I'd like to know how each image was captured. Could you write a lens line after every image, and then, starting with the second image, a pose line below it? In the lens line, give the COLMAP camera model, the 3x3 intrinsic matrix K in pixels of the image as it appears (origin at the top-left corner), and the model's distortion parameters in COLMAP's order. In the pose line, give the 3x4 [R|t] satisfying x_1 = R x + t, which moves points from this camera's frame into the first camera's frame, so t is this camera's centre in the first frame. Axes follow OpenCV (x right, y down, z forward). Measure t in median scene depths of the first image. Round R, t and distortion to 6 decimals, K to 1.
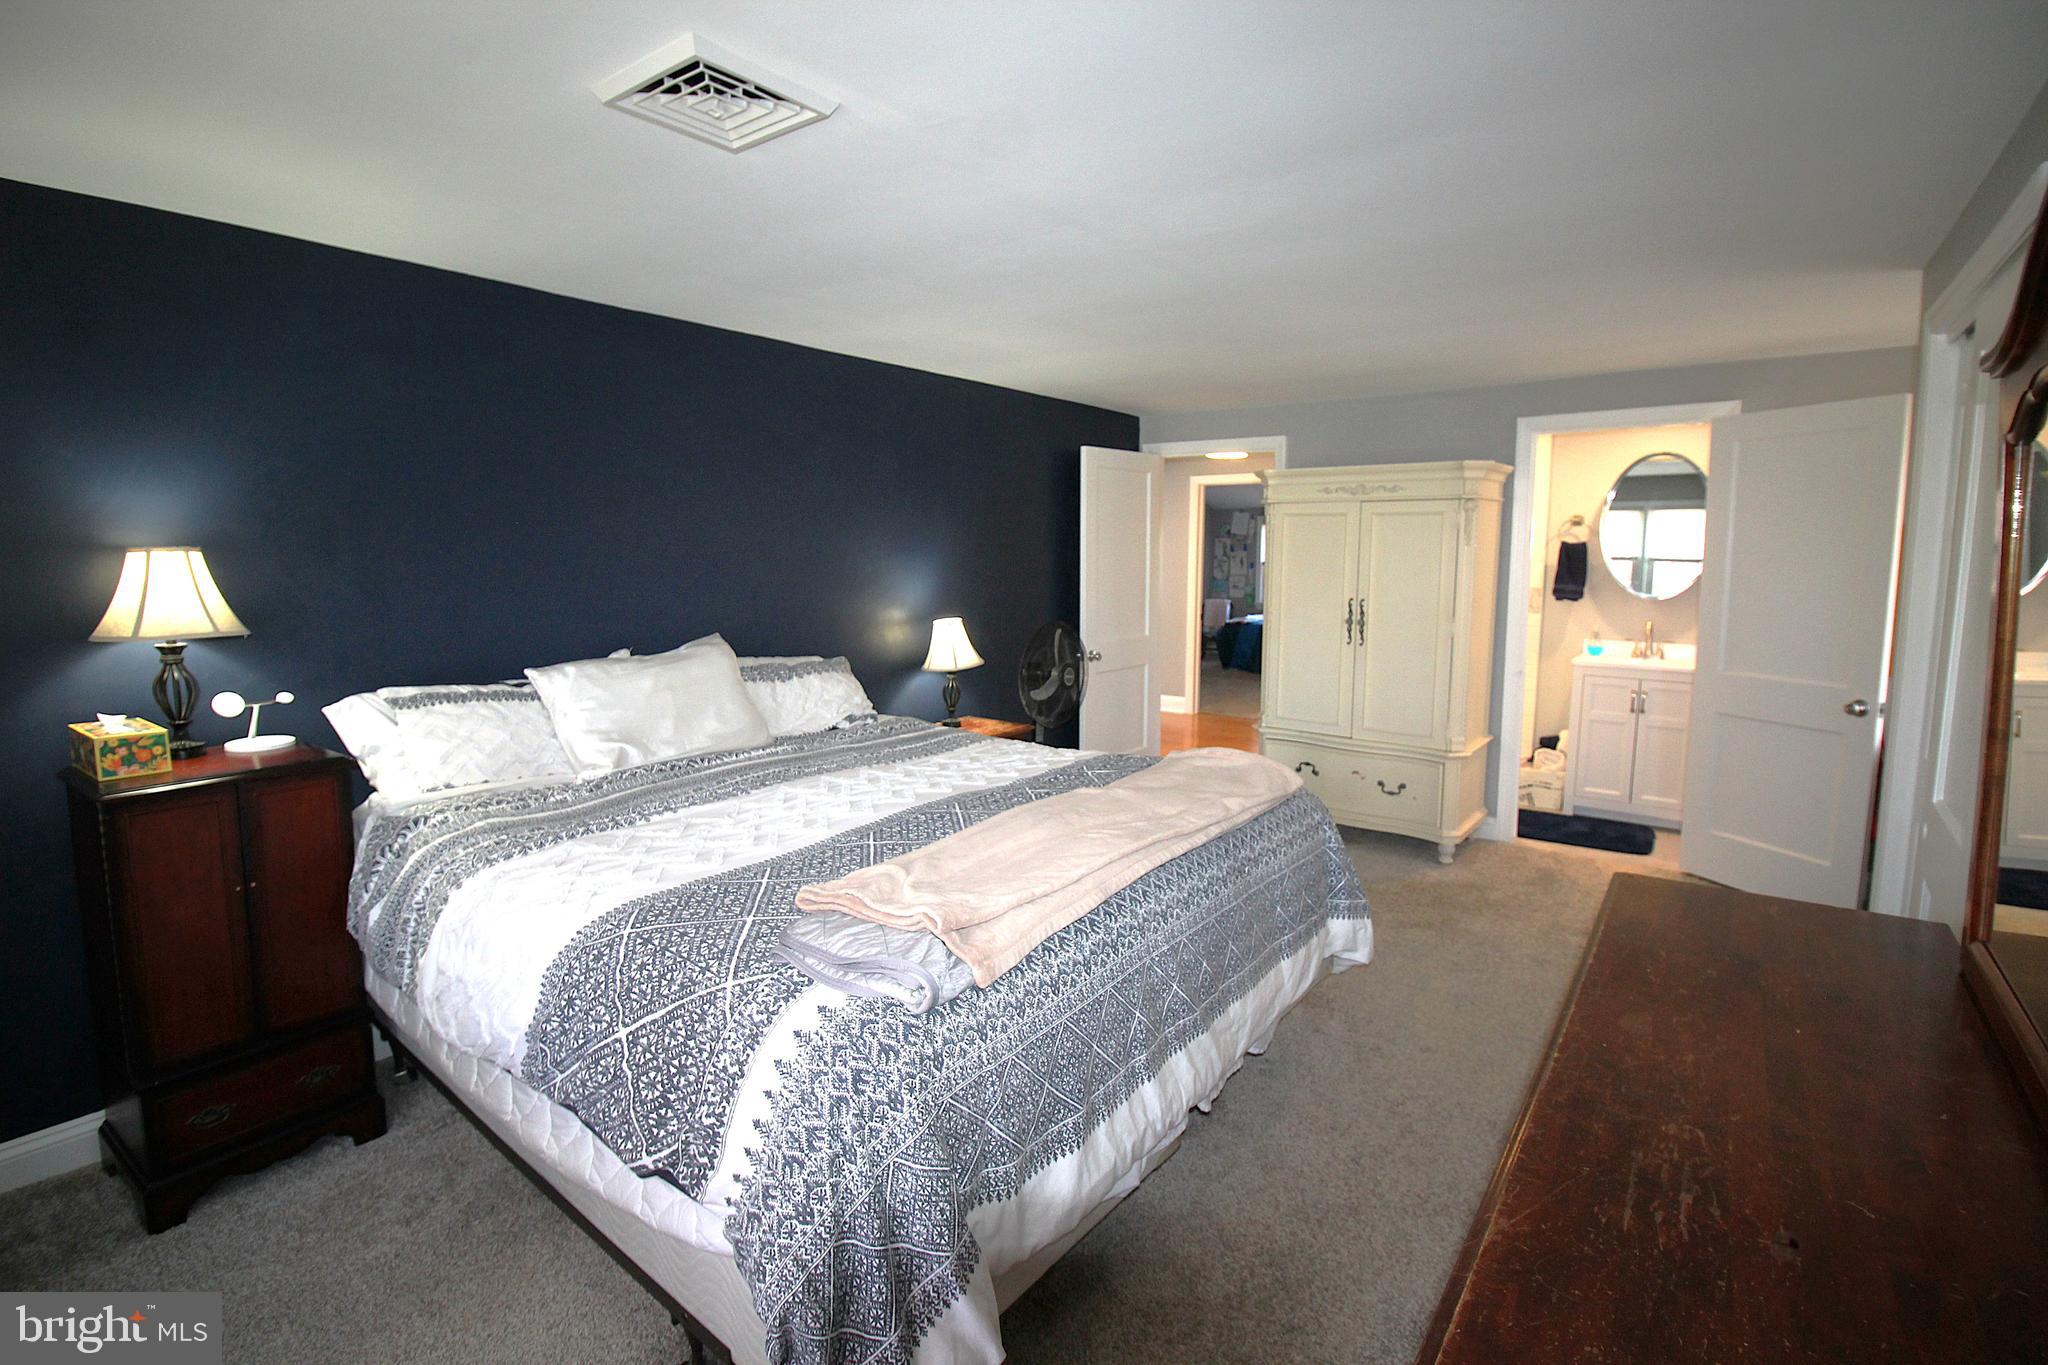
lens RADIAL K [[946.6, 0, 1031.2], [0, 946.6, 661.2], [0, 0, 1]] dist [0.001849, -0.015394]
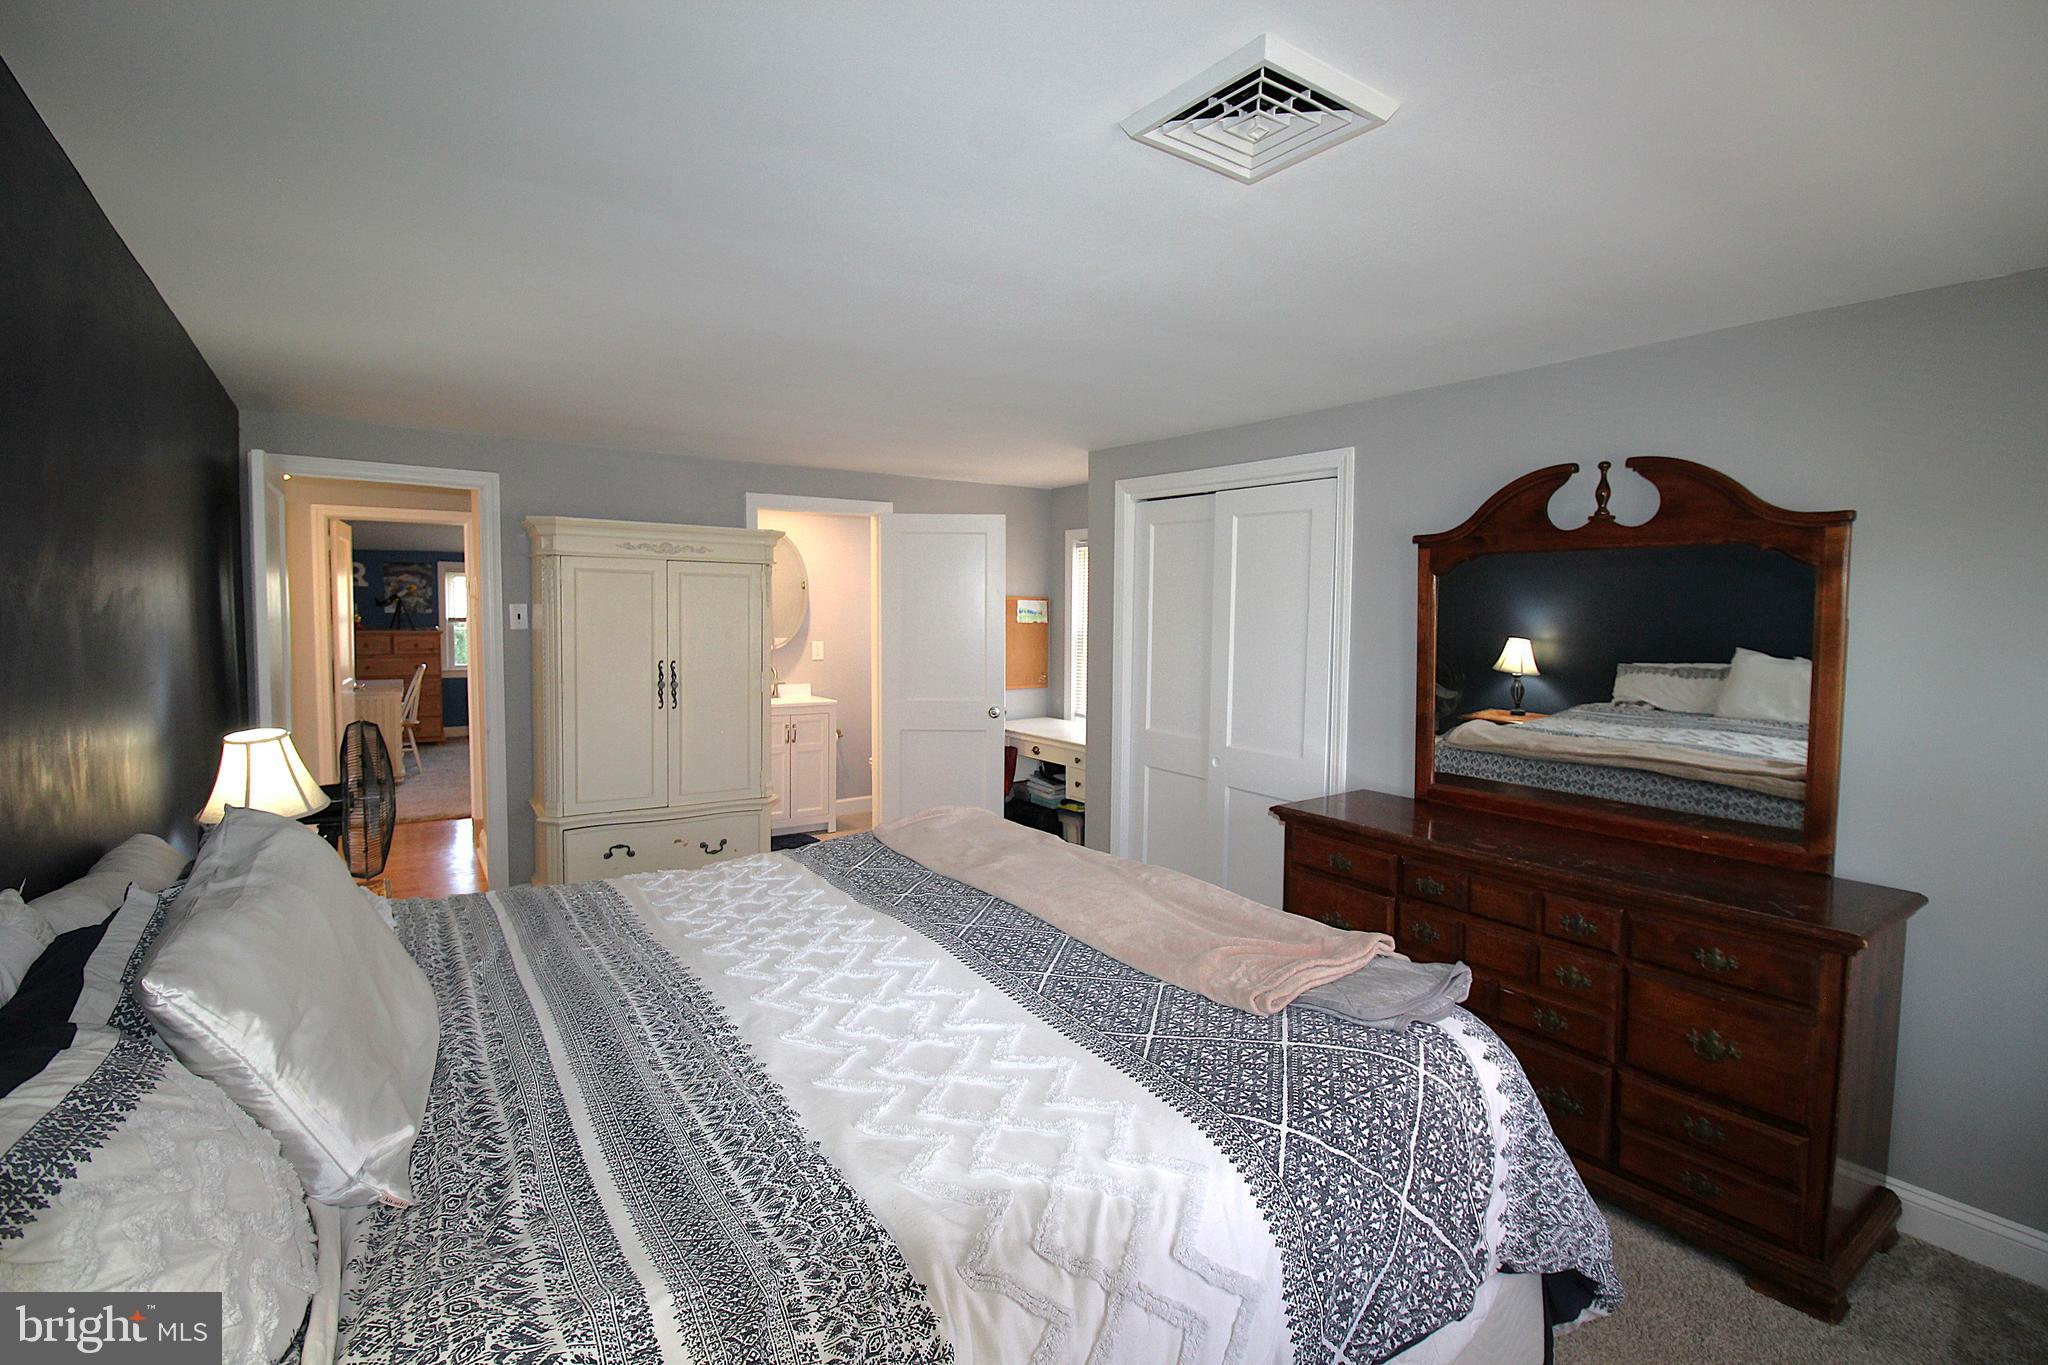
lens RADIAL K [[946.6, 0, 1031.2], [0, 946.6, 661.2], [0, 0, 1]] dist [0.001849, -0.015394]
pose [[0.301945, -0.050431, 0.951990, -0.488394], [0.100655, 0.994705, 0.020769, -0.051128], [-0.947997, 0.089551, 0.305423, 0.378553]]
